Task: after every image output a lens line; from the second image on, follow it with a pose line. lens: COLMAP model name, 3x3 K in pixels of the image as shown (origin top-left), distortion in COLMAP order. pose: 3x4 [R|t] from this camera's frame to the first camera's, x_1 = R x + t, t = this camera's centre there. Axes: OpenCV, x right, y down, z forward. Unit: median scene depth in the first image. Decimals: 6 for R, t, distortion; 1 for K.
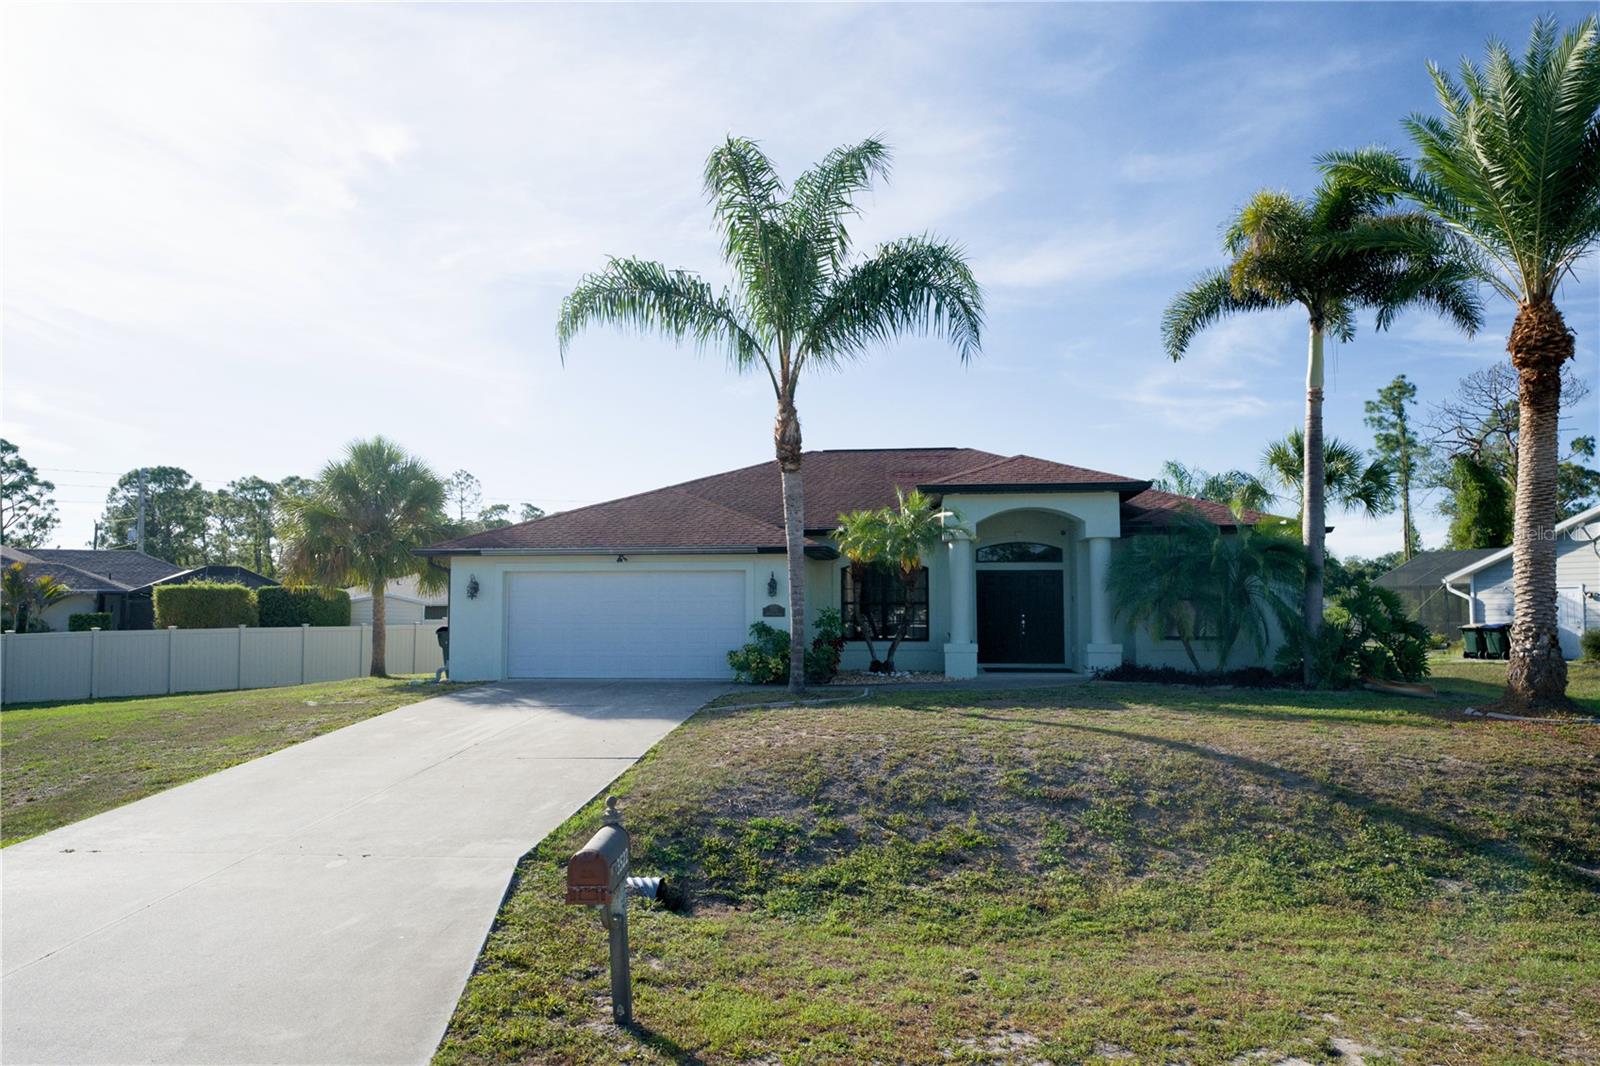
lens RADIAL K [[1073.5, 0, 800.0], [0, 1073.5, 533.0], [0, 0, 1]] dist [-0.002368, -0.000403]
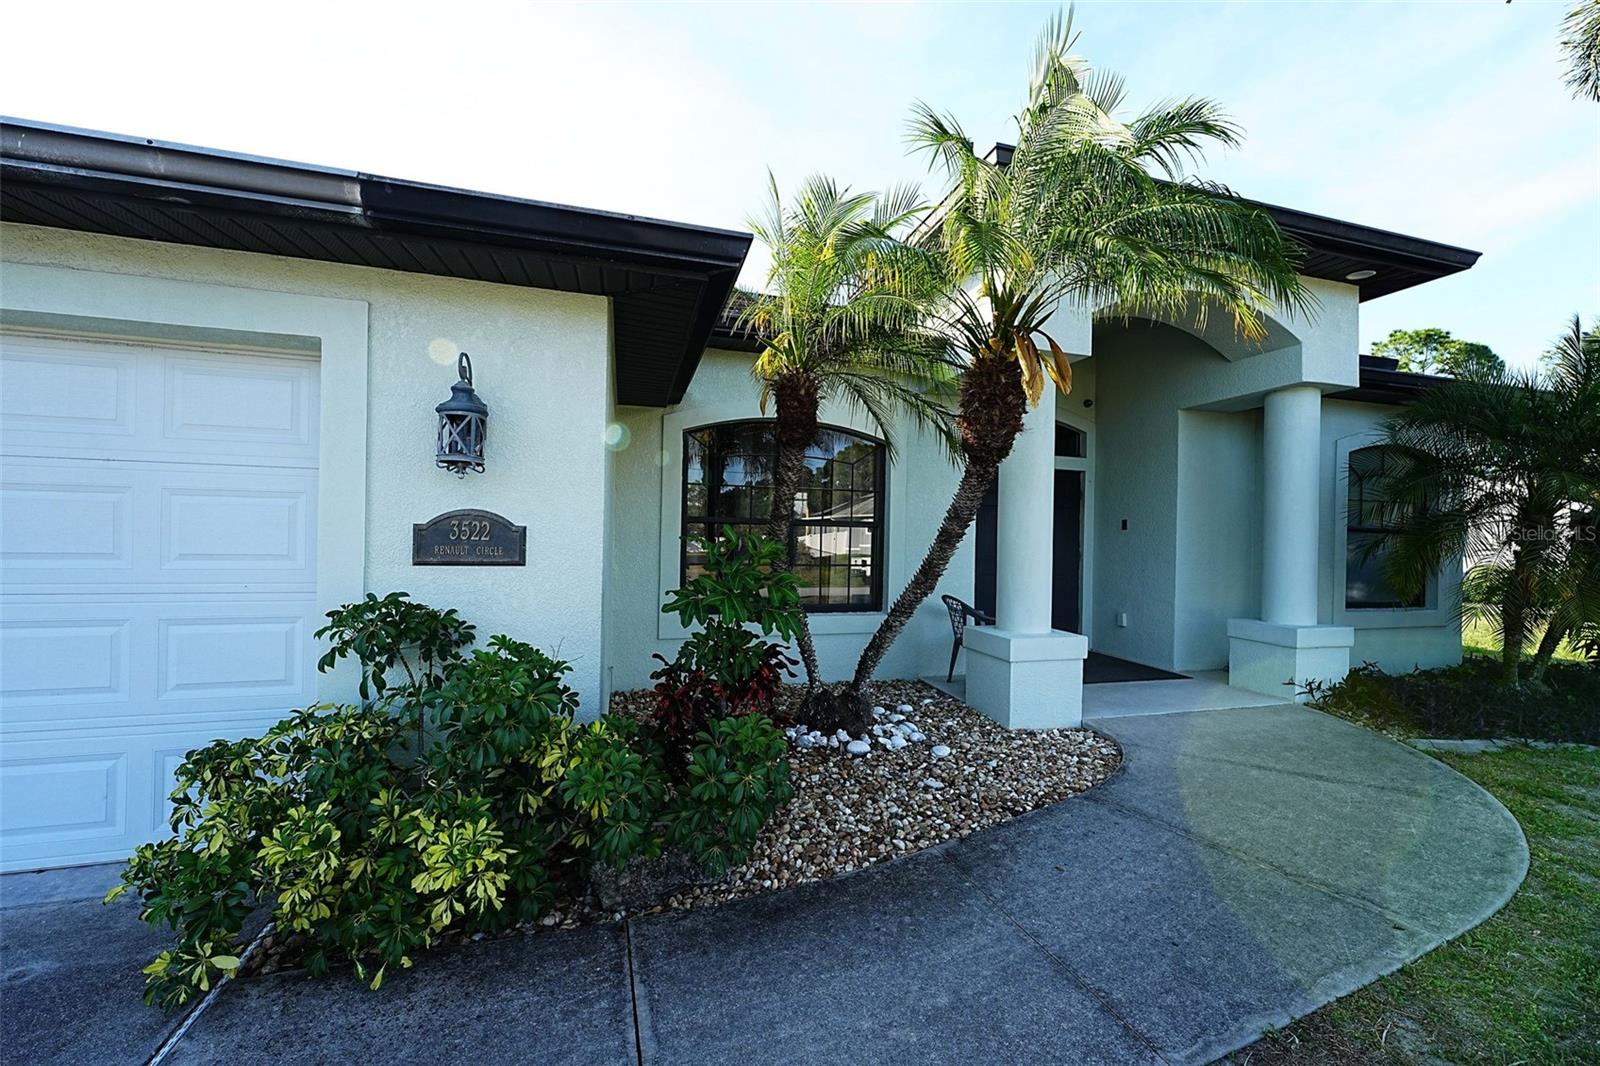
lens RADIAL K [[641.4, 0, 800.0], [0, 641.4, 533.0], [0, 0, 1]] dist [-0.055945, 0.014223]
pose [[0.921458, 0.022706, 0.387815, -0.012044], [-0.050823, 0.996756, 0.062399, 0.059075], [-0.385140, -0.077208, 0.919623, 0.846721]]
